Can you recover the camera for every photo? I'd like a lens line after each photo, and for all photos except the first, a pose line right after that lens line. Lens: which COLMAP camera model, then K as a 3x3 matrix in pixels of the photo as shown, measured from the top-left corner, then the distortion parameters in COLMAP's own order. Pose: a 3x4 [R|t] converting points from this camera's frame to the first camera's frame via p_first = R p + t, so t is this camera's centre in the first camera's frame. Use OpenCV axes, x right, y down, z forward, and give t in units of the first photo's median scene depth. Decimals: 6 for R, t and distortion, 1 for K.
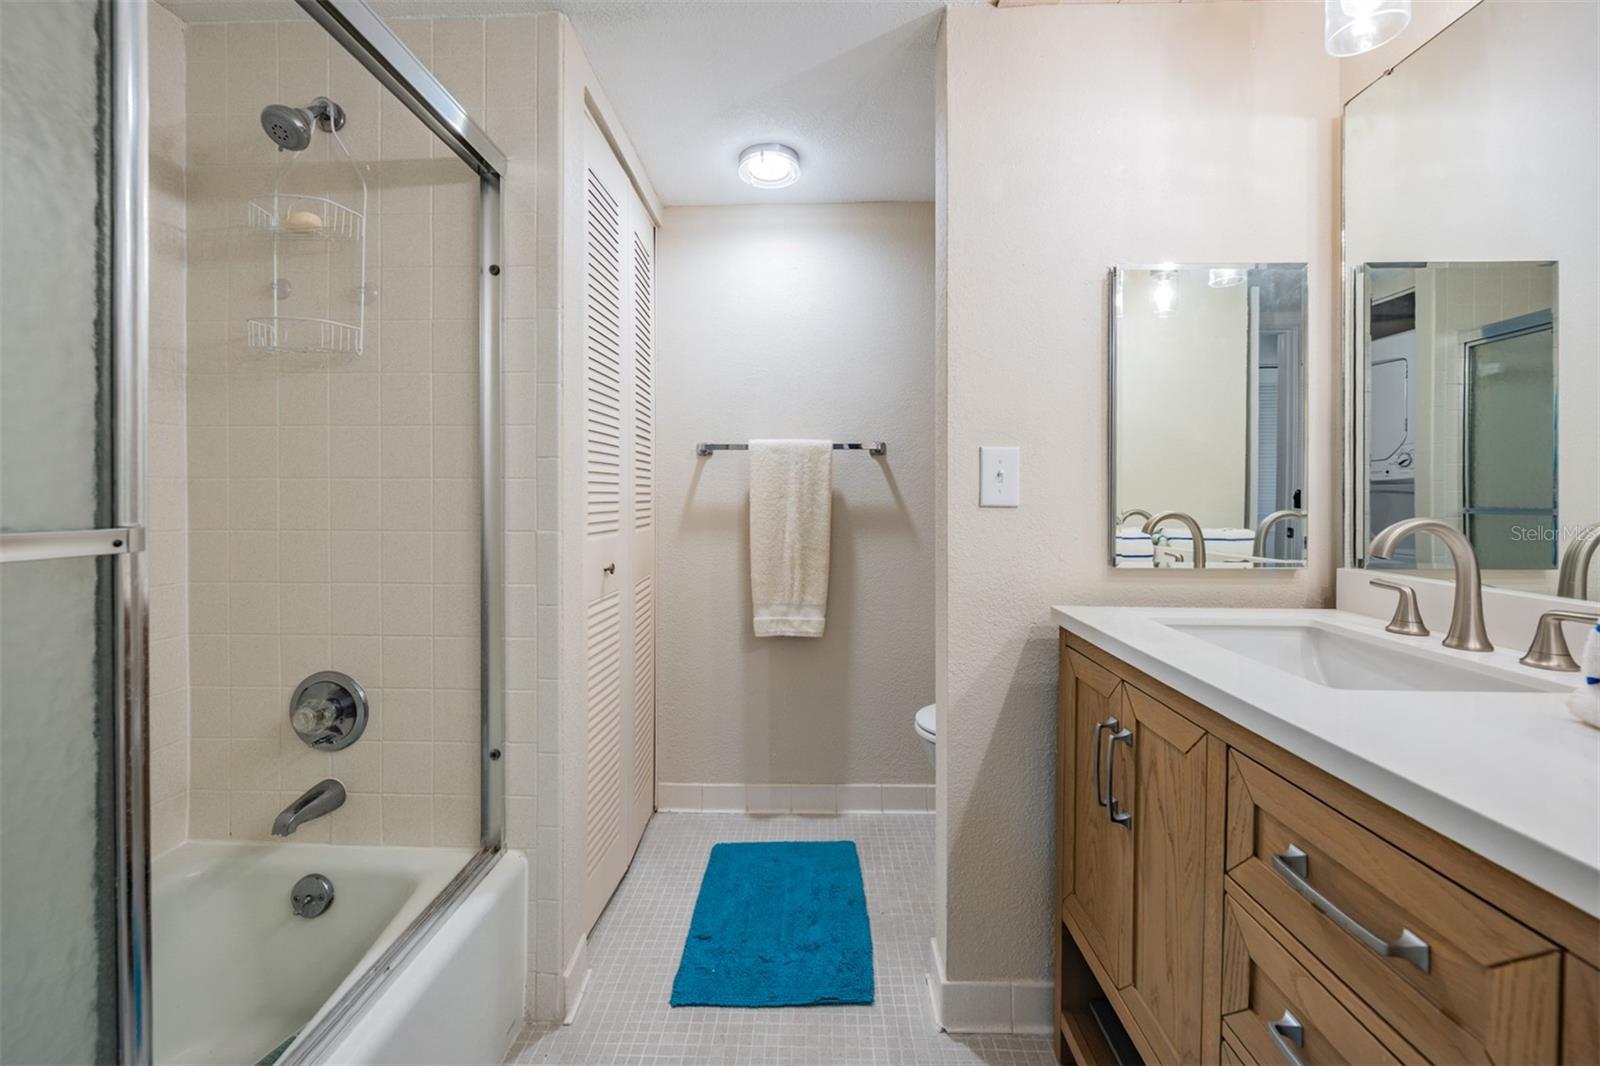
lens RADIAL K [[665.4, 0, 777.7], [0, 665.4, 505.2], [0, 0, 1]] dist [-0.003591, 0.001028]
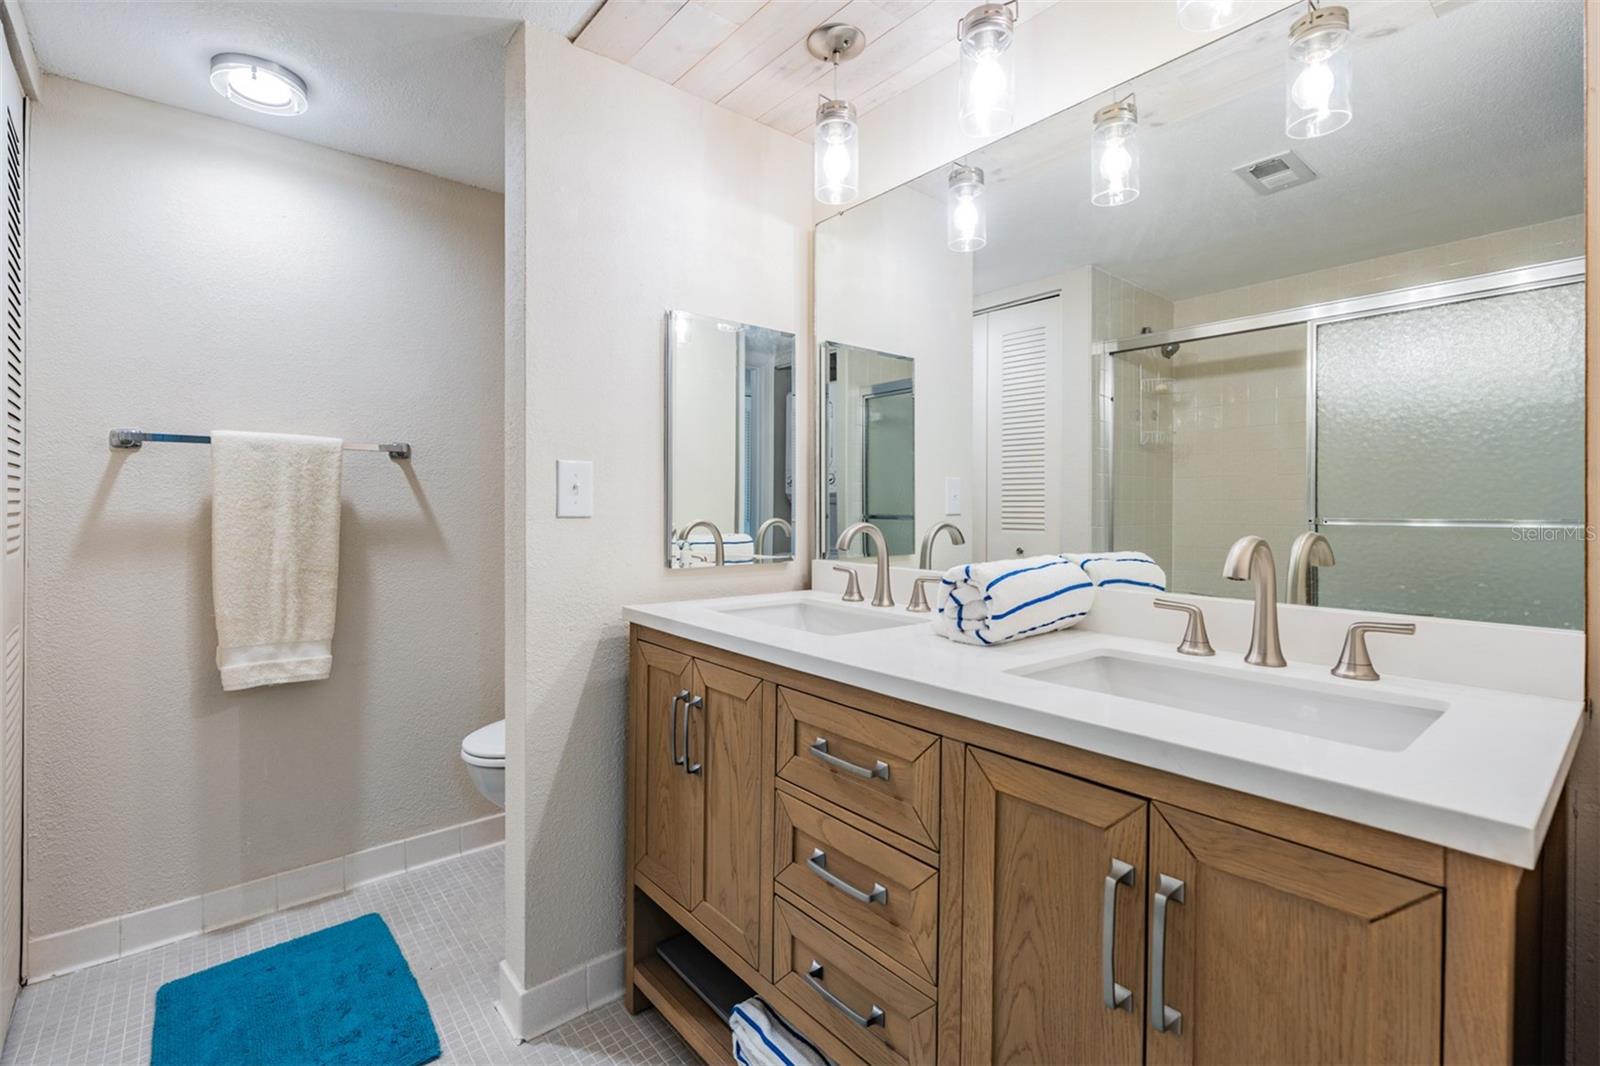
lens RADIAL K [[722.9, 0, 808.5], [0, 722.9, 522.7], [0, 0, 1]] dist [0.003589, 0.001412]
pose [[0.739959, -0.013500, 0.672516, -0.127315], [0.006567, 0.999896, 0.012847, -0.001097], [-0.672619, -0.005090, 0.739971, -0.076337]]
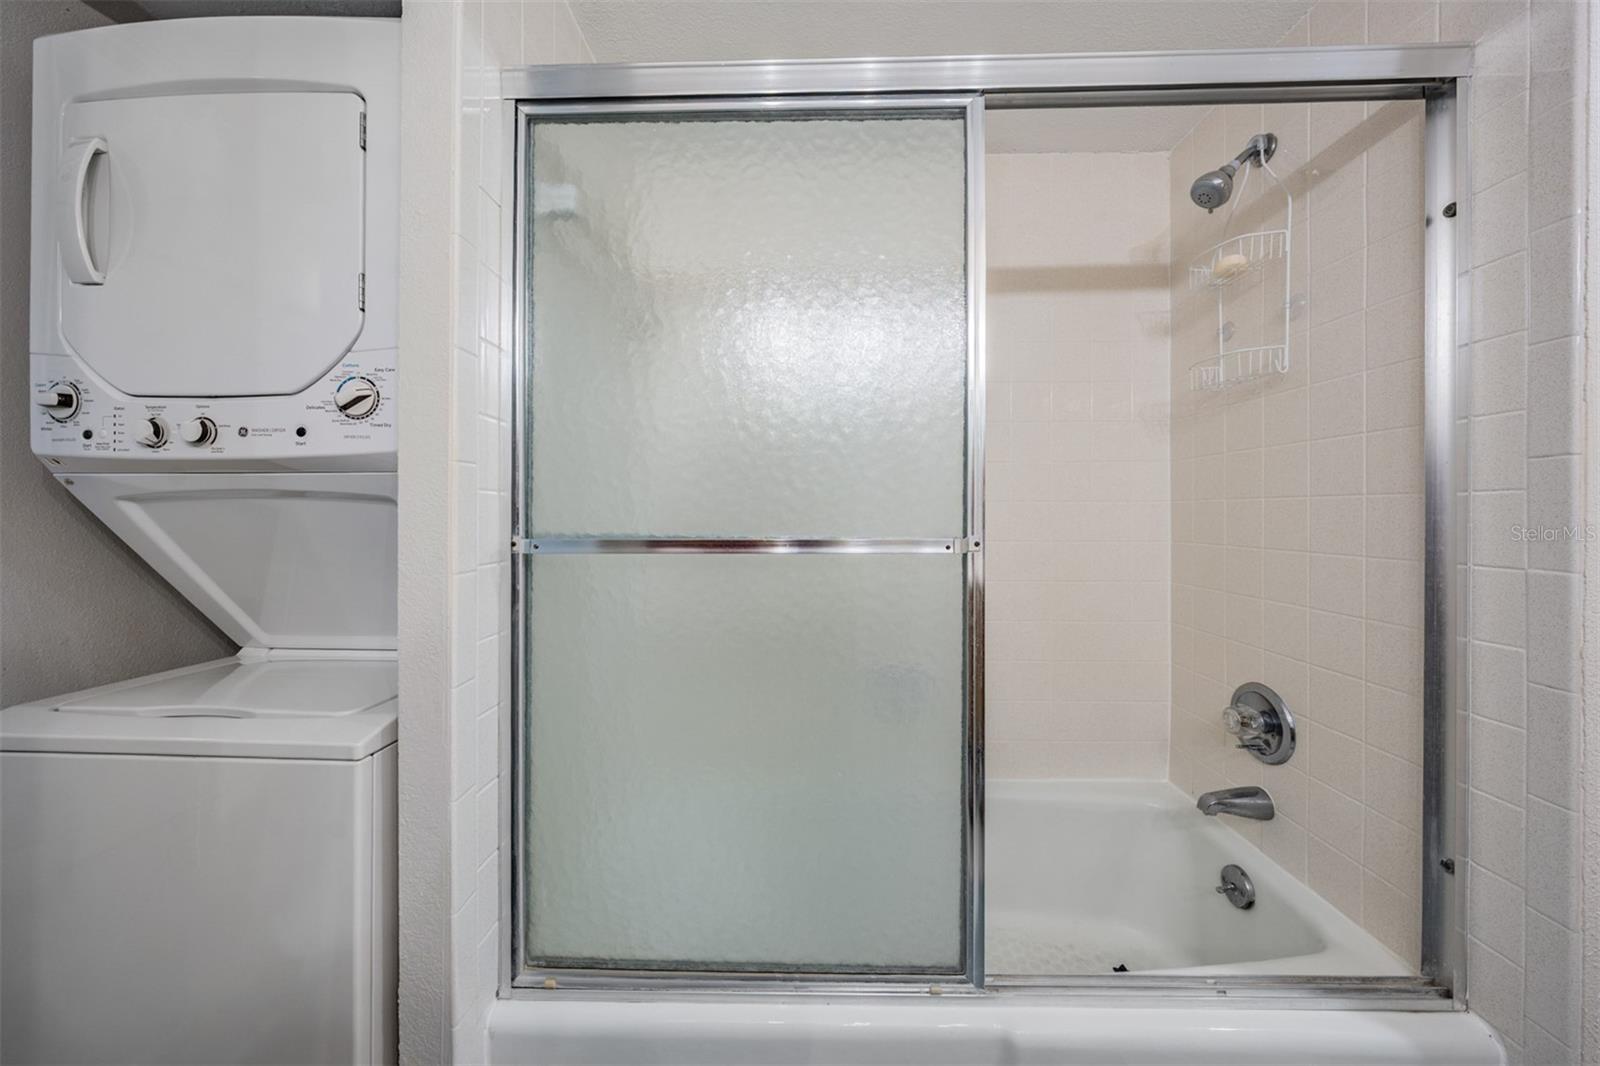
lens RADIAL K [[554.7, 0, 806.7], [0, 554.7, 516.1], [0, 0, 1]] dist [0.001393, -0.000169]
pose [[0.010219, 0.003096, -0.999943, 0.187594], [-0.006333, 0.999975, 0.003032, -0.011394], [0.999928, 0.006301, 0.010239, 0.281603]]
